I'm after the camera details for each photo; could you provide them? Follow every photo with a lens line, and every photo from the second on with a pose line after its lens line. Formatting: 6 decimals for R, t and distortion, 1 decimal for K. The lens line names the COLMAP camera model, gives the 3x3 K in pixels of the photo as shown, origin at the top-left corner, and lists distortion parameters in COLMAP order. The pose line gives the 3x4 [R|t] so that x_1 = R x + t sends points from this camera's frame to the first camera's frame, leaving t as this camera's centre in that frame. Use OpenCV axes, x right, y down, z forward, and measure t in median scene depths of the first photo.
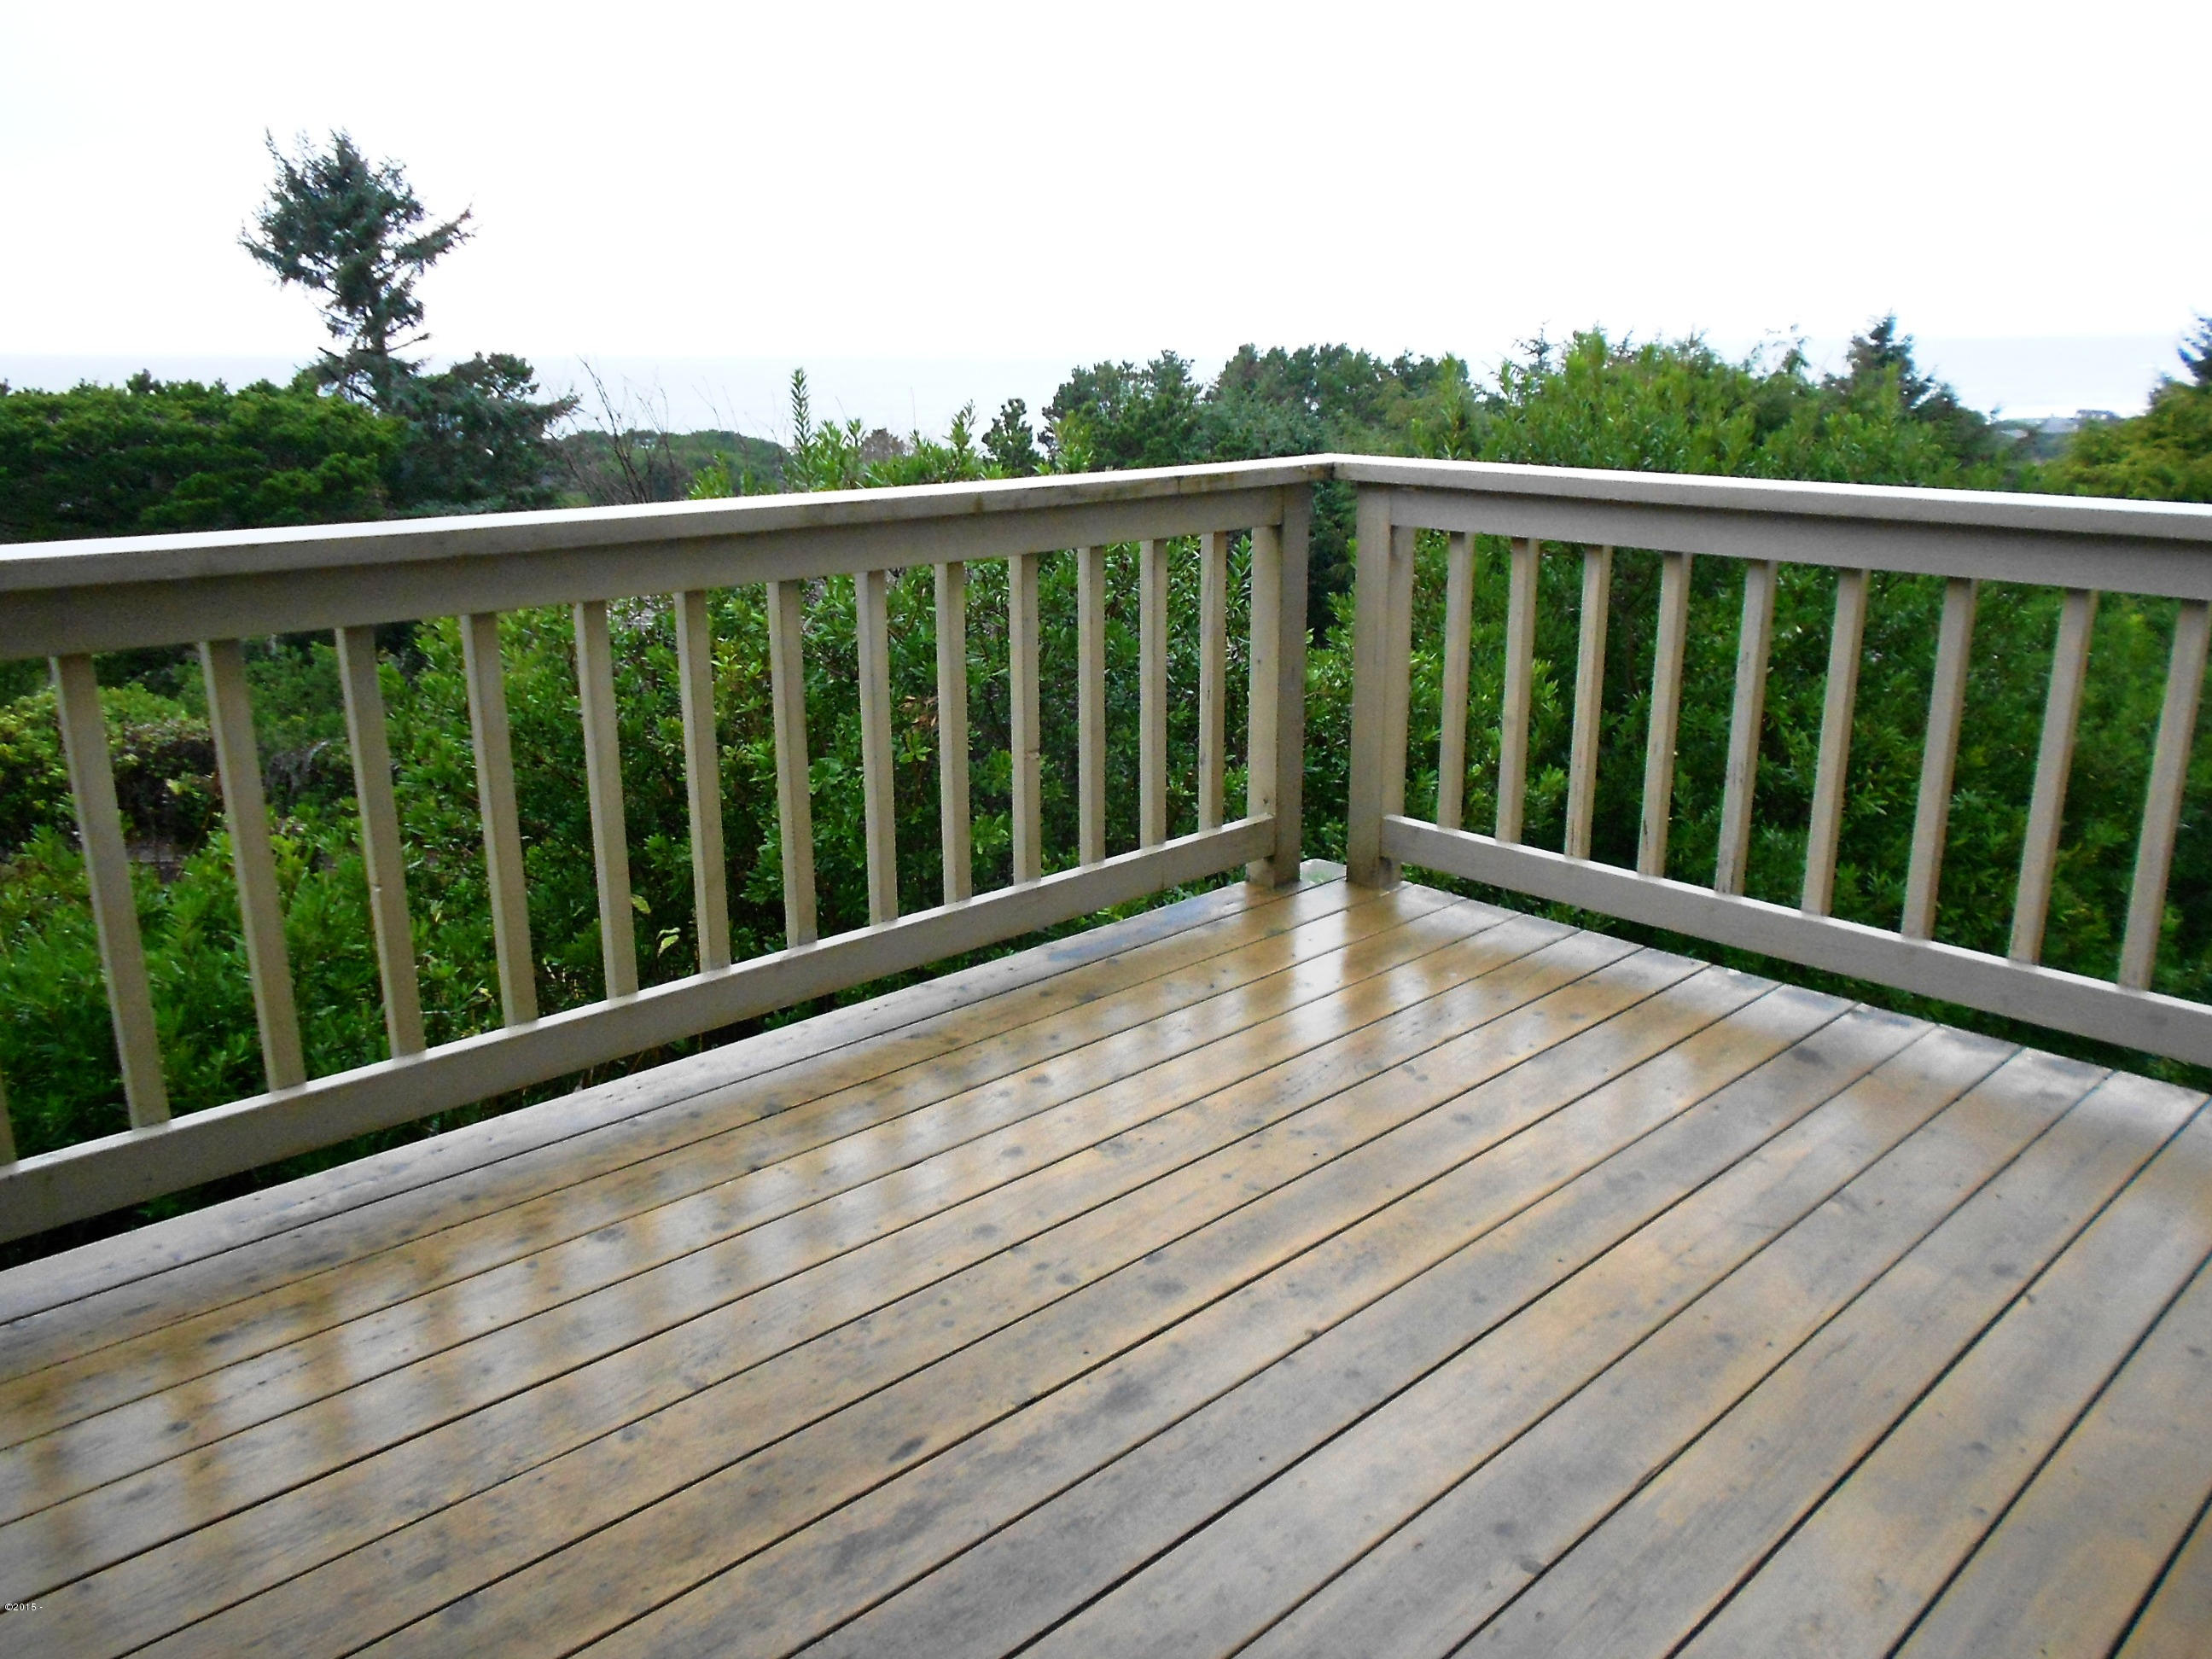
lens RADIAL K [[1708.9, 0, 1106.0], [0, 1708.9, 829.5], [0, 0, 1]] dist [-0.005822, 0.000120]
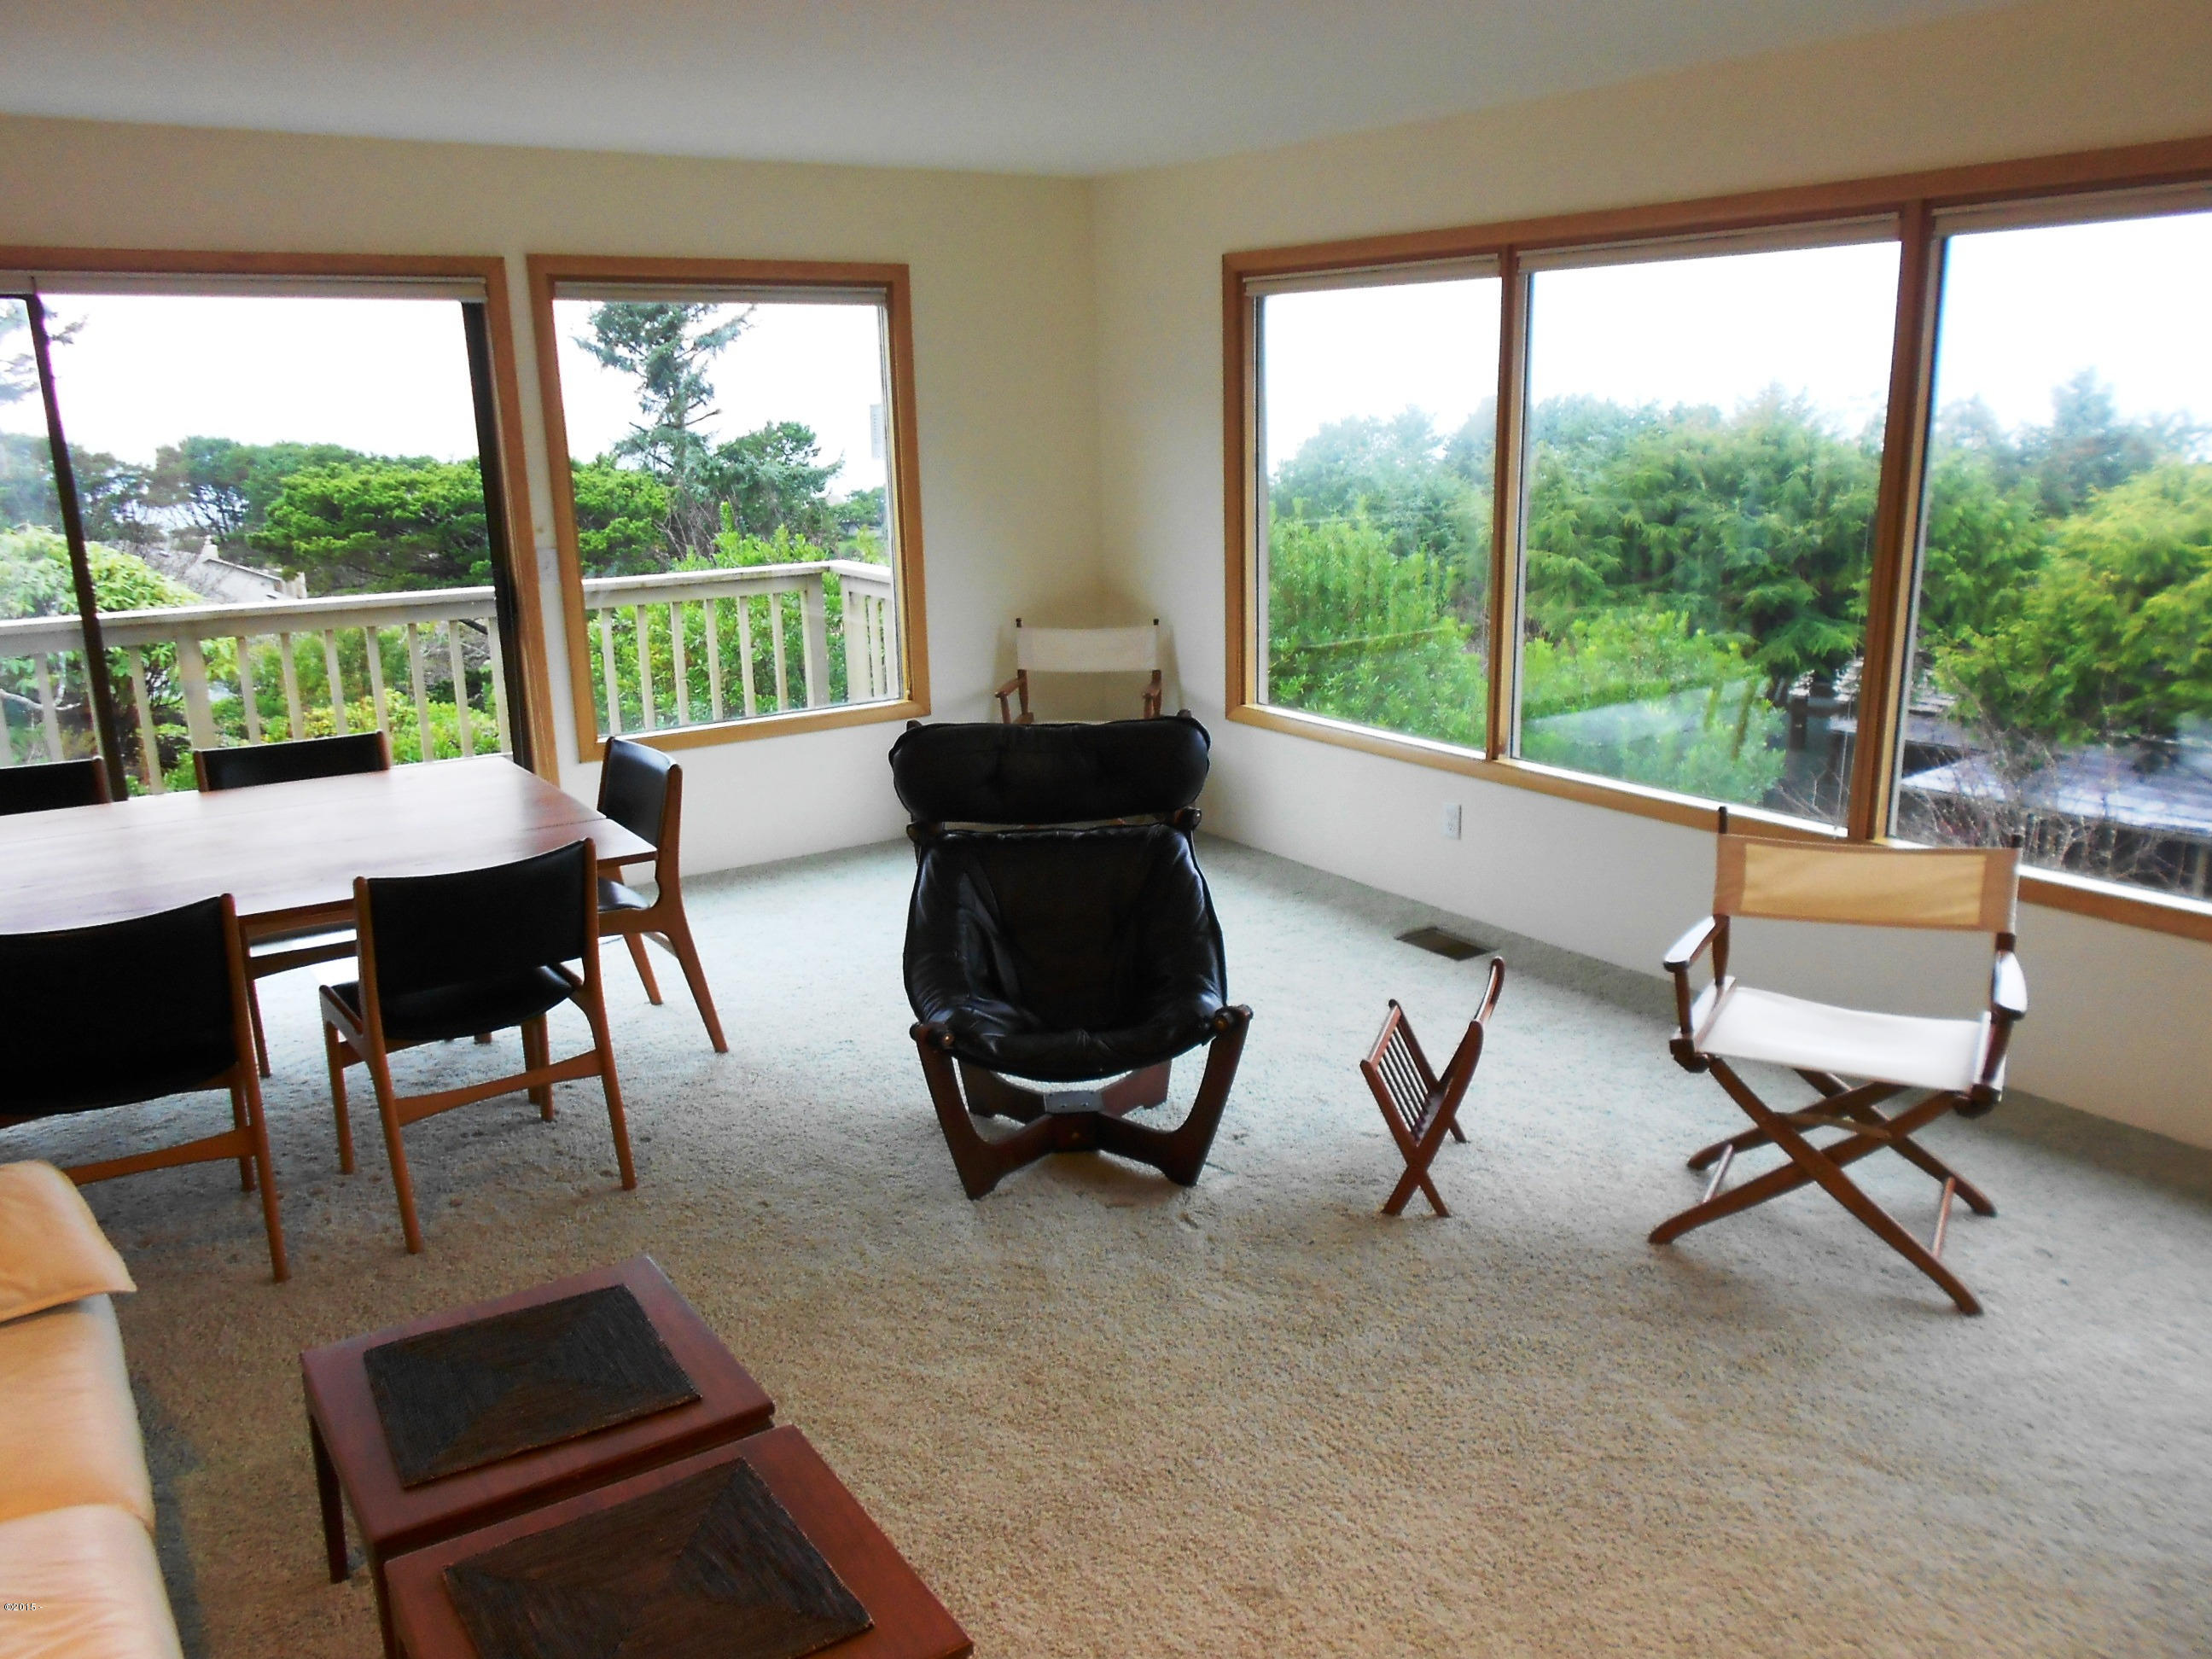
lens RADIAL K [[1691.4, 0, 1106.0], [0, 1691.4, 829.5], [0, 0, 1]] dist [0.004725, -0.001563]
pose [[0.985570, 0.024698, -0.167456, 0.065917], [-0.028721, 0.999353, -0.021641, 0.013846], [0.166814, 0.026139, 0.985642, -0.090399]]
